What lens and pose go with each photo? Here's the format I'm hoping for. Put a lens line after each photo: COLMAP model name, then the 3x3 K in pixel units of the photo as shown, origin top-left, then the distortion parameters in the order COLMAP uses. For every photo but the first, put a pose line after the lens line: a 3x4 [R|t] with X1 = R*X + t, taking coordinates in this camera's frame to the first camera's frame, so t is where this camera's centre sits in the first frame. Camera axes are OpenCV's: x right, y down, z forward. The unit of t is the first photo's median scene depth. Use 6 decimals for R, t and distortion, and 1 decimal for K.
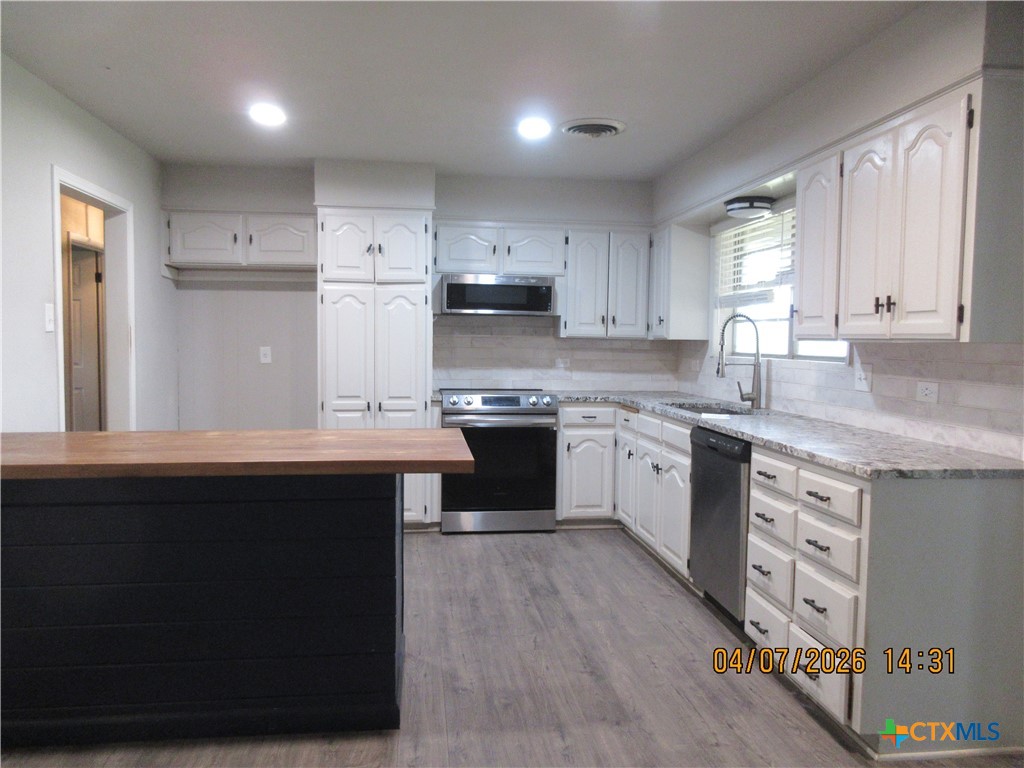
lens RADIAL K [[760.2, 0, 513.3], [0, 760.2, 387.4], [0, 0, 1]] dist [-0.001662, 0.009597]
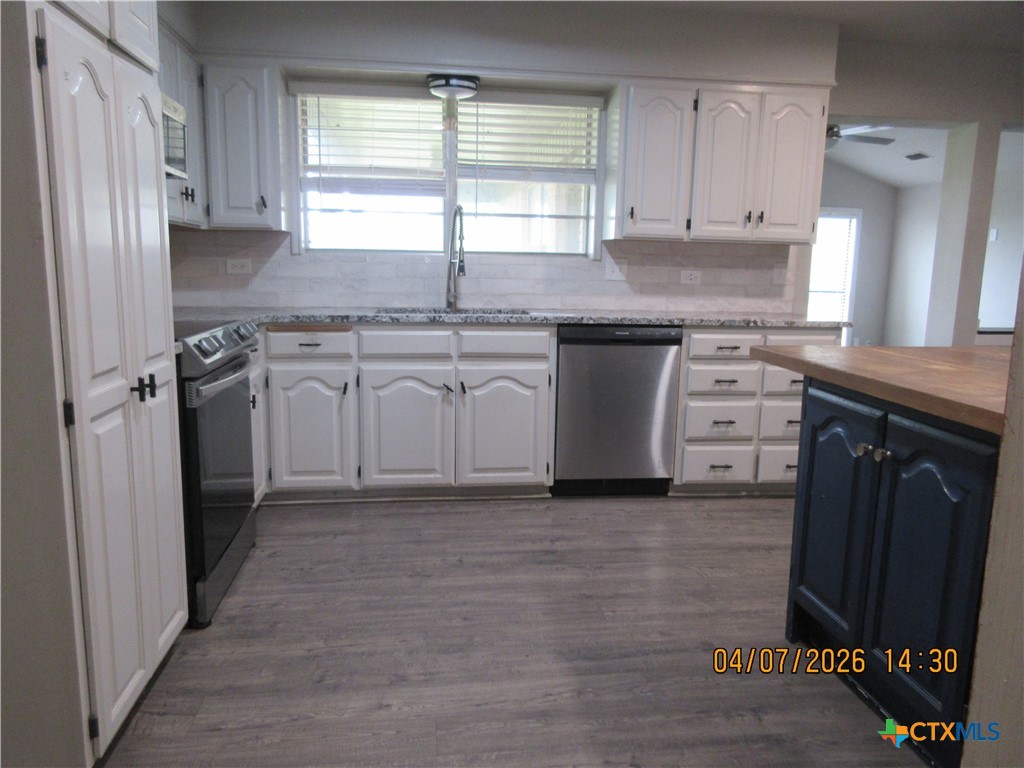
lens RADIAL K [[760.2, 0, 514.5], [0, 760.2, 380.8], [0, 0, 1]] dist [-0.001662, 0.009597]
pose [[0.001514, -0.171604, 0.985165, -0.794468], [0.041634, 0.984323, 0.171393, -0.053731], [-0.999132, 0.040757, 0.008634, 1.151938]]
